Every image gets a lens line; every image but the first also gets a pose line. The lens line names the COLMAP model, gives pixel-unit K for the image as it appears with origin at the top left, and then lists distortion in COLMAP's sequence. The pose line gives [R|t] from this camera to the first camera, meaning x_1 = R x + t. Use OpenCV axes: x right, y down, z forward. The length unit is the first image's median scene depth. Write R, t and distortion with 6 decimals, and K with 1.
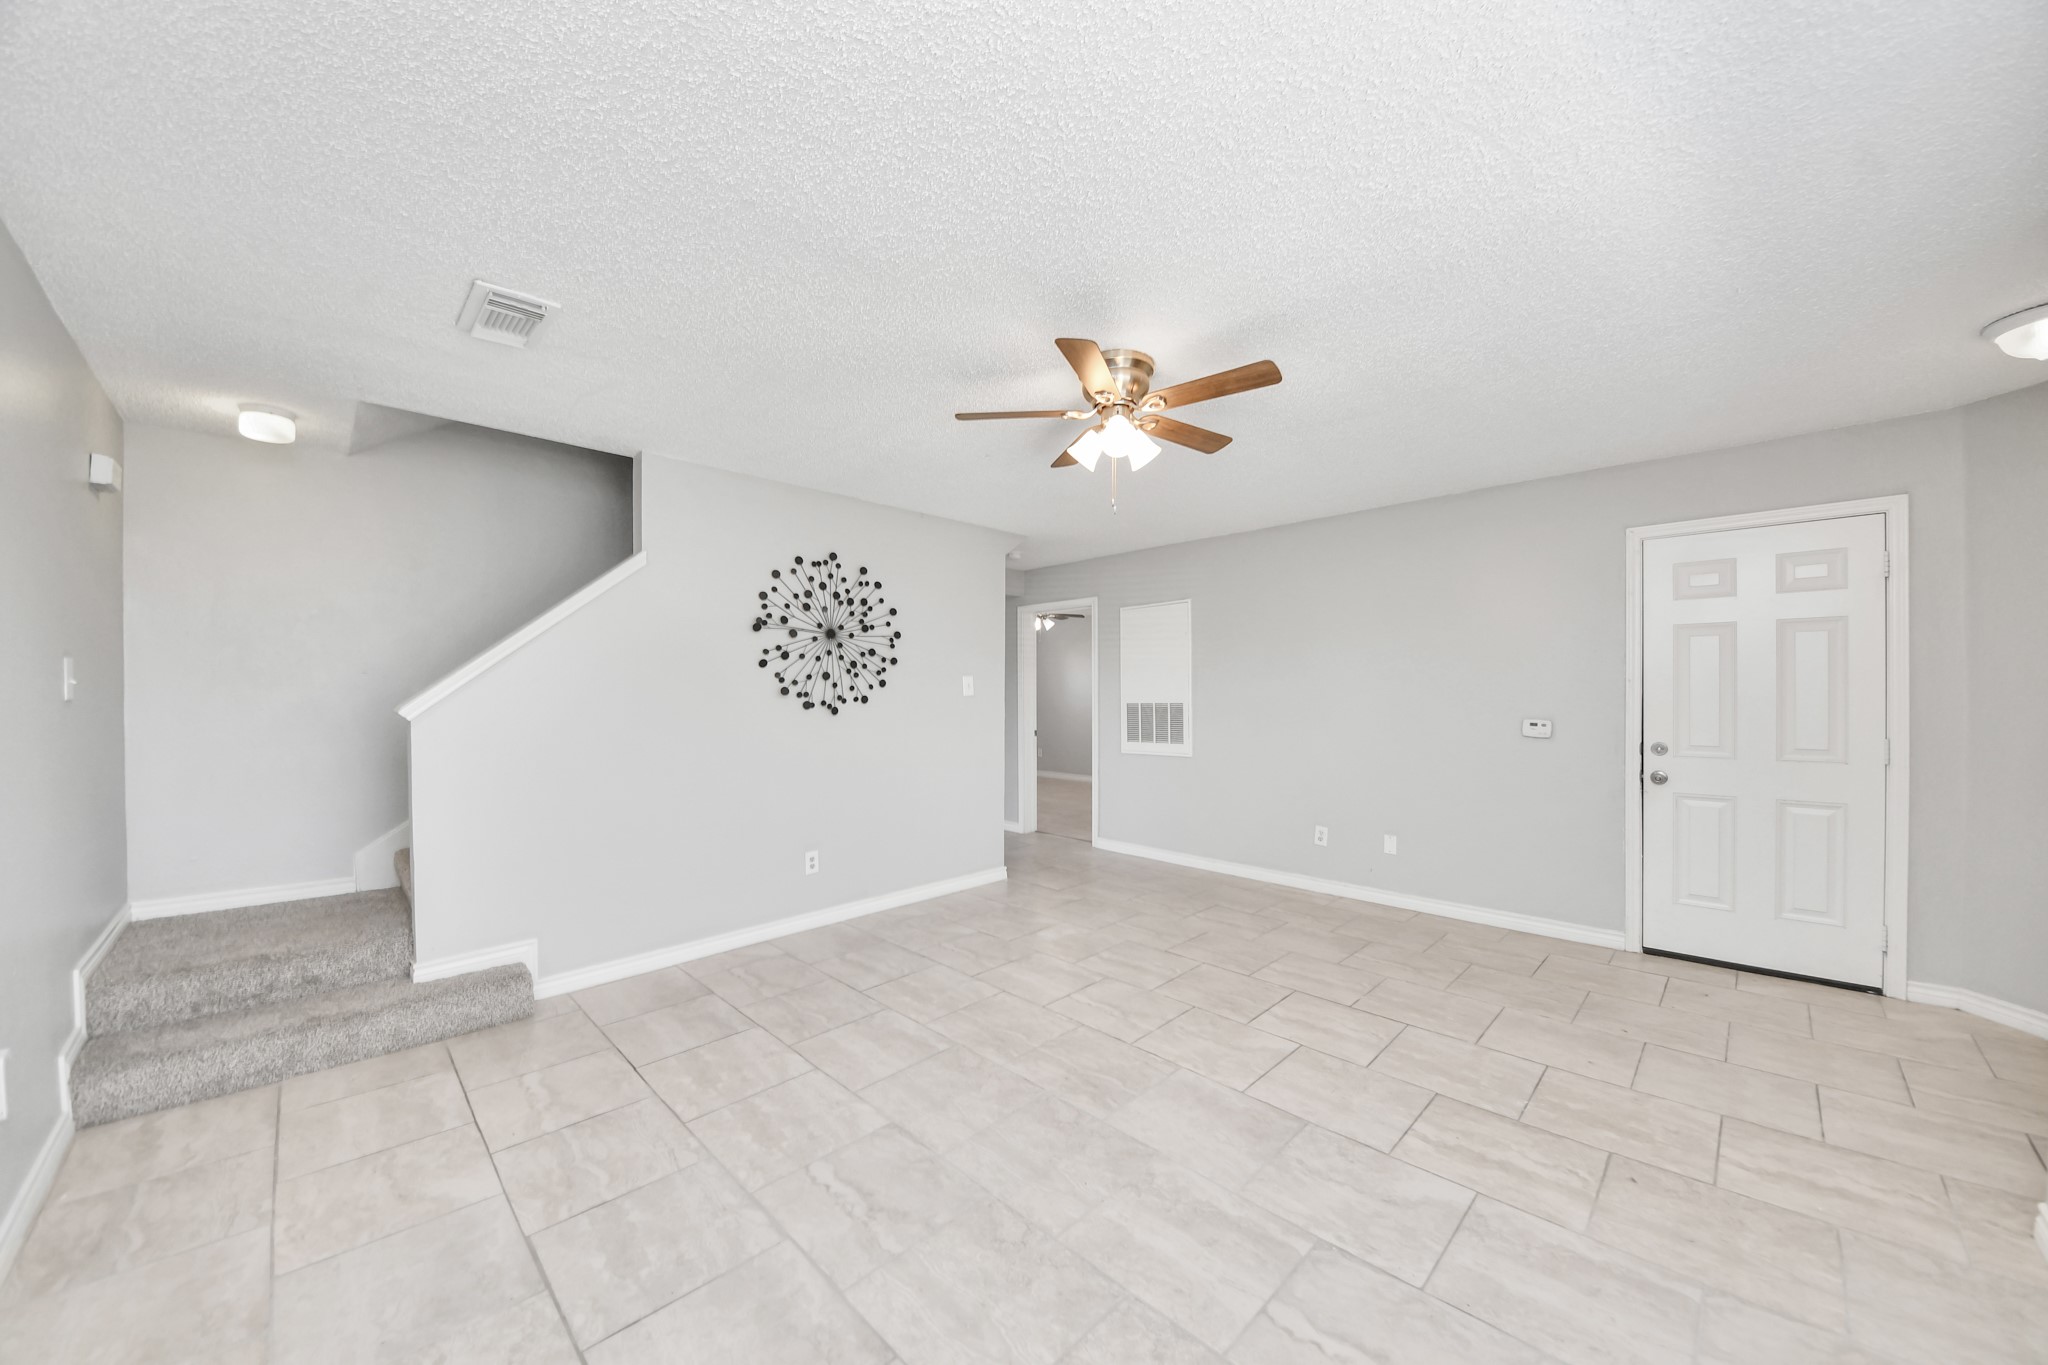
lens RADIAL K [[751.5, 0, 1006.0], [0, 751.5, 683.2], [0, 0, 1]] dist [0.020212, -0.007858]
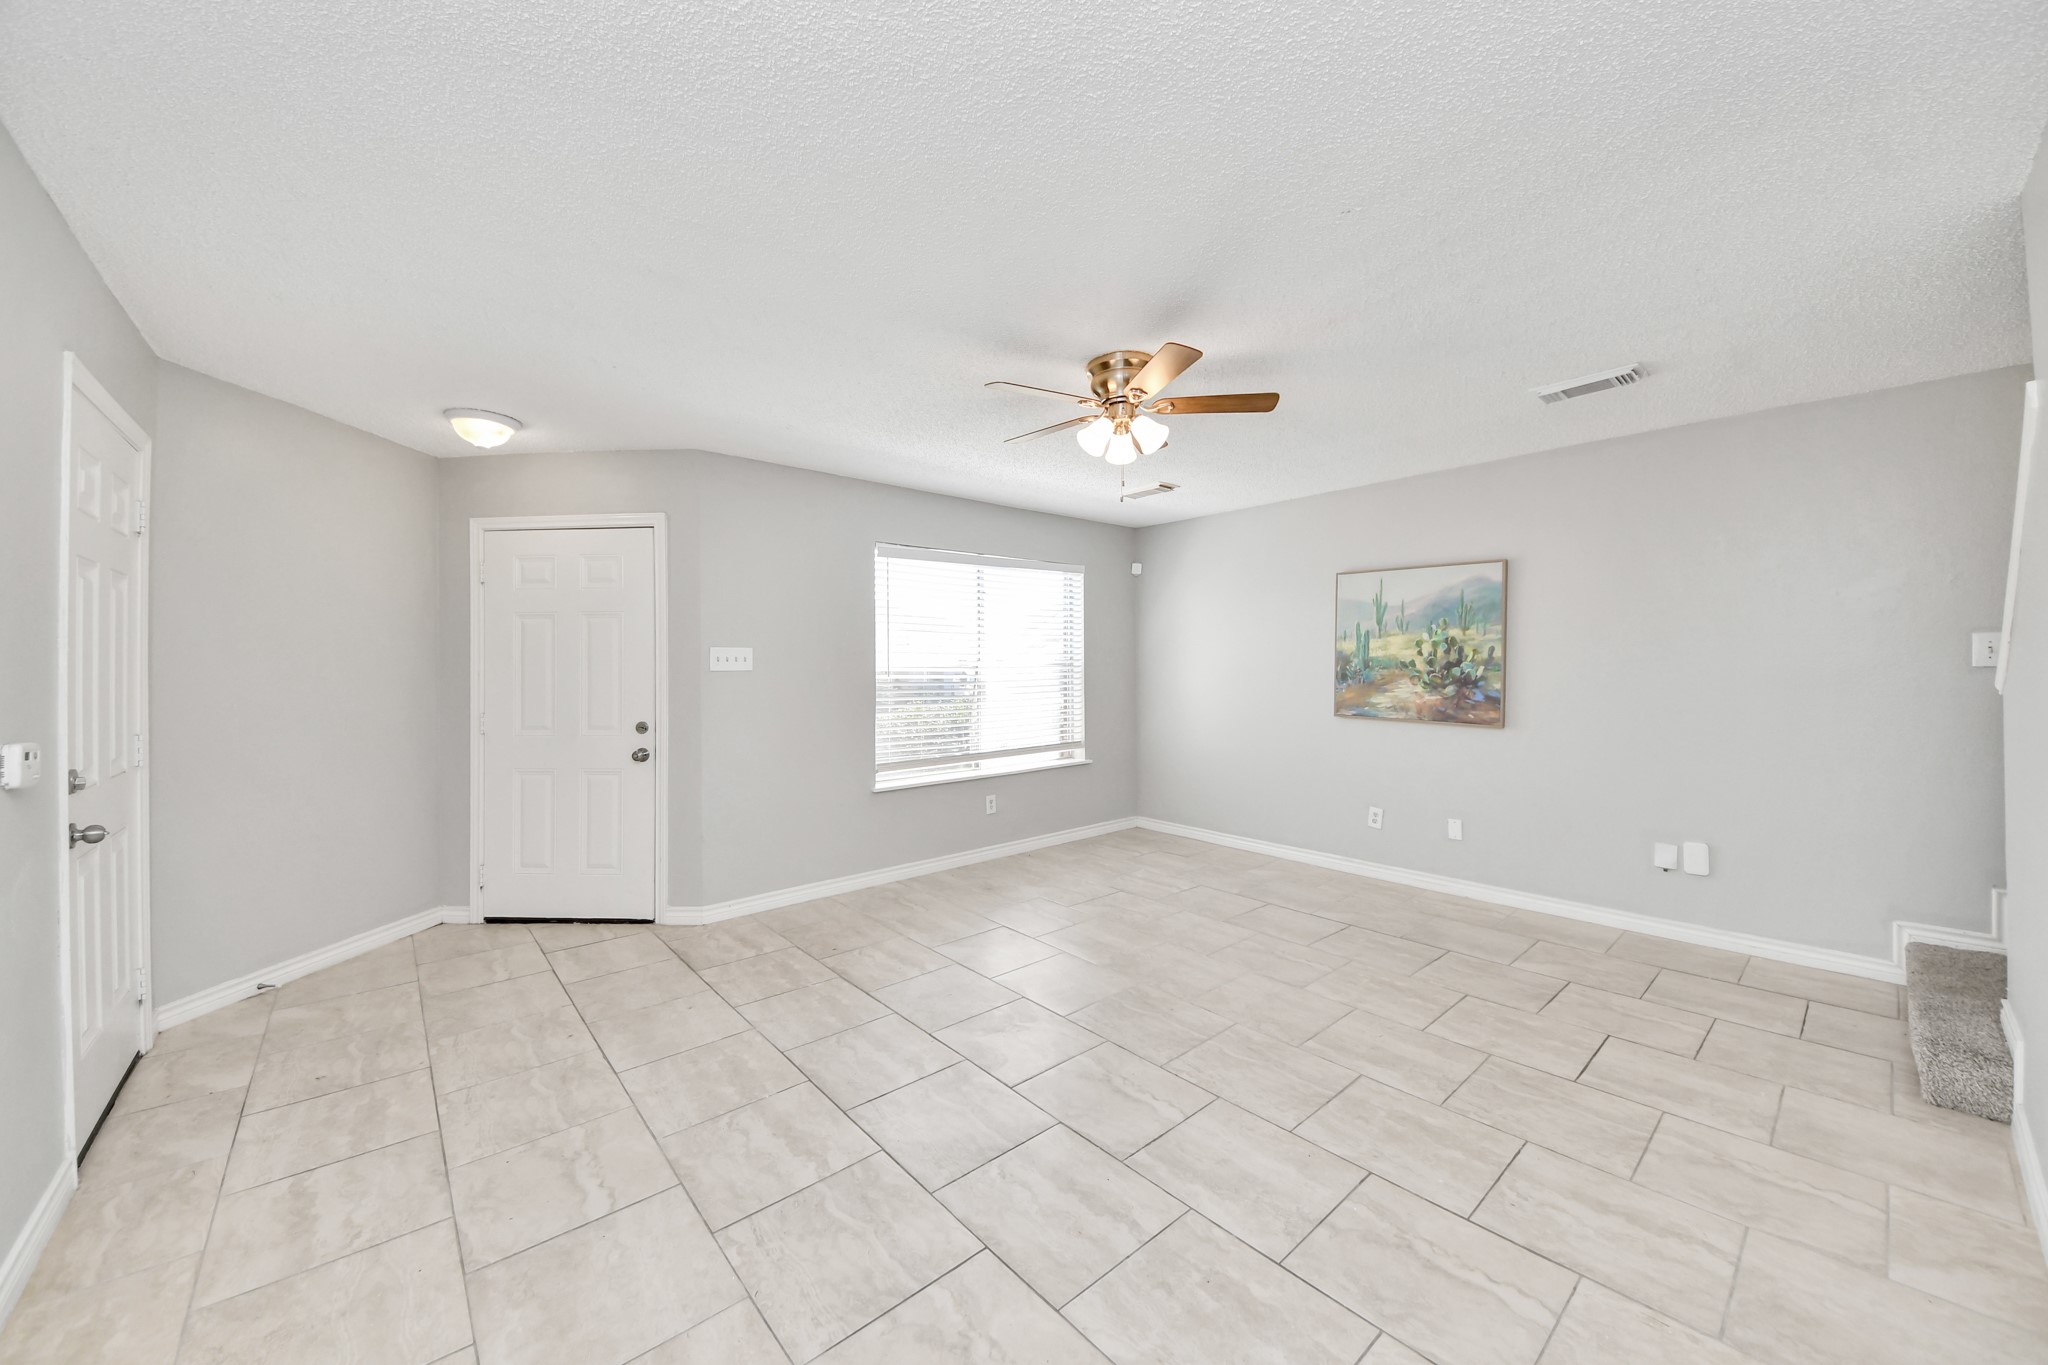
lens RADIAL K [[751.5, 0, 1006.0], [0, 751.5, 683.2], [0, 0, 1]] dist [0.020212, -0.007858]
pose [[-0.997859, 0.007600, 0.064963, 0.245671], [0.008039, 0.999947, 0.006495, 0.028105], [-0.064910, 0.007003, -0.997867, 2.100833]]
